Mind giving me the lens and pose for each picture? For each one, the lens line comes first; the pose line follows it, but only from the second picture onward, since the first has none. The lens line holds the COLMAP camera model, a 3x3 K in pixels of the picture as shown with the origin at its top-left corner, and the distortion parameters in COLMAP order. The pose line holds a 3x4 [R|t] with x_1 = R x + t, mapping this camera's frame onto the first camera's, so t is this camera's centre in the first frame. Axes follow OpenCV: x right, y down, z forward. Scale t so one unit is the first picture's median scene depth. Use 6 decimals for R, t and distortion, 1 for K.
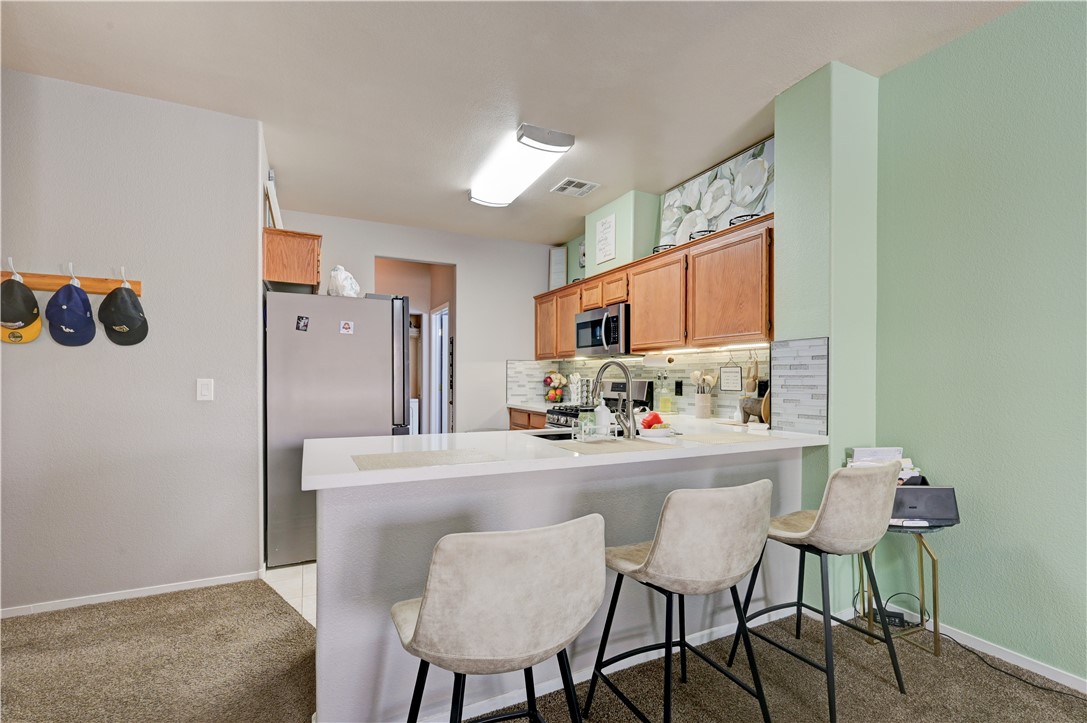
lens RADIAL K [[492.7, 0, 547.6], [0, 492.7, 382.2], [0, 0, 1]] dist [0.002815, 0.000761]
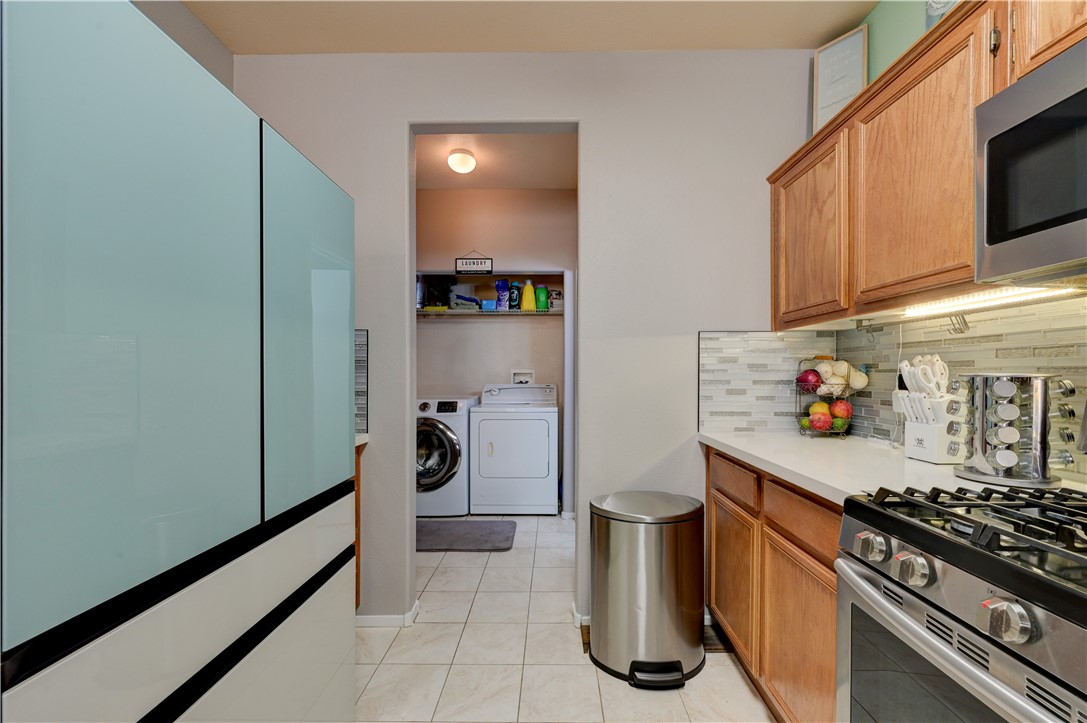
lens RADIAL K [[431.5, 0, 548.5], [0, 431.5, 375.7], [0, 0, 1]] dist [-0.001236, 0.001118]
pose [[0.893769, -0.001436, -0.448525, -0.046669], [-0.001227, 0.999983, -0.005647, -0.005956], [0.448526, 0.005598, 0.893752, 0.905647]]
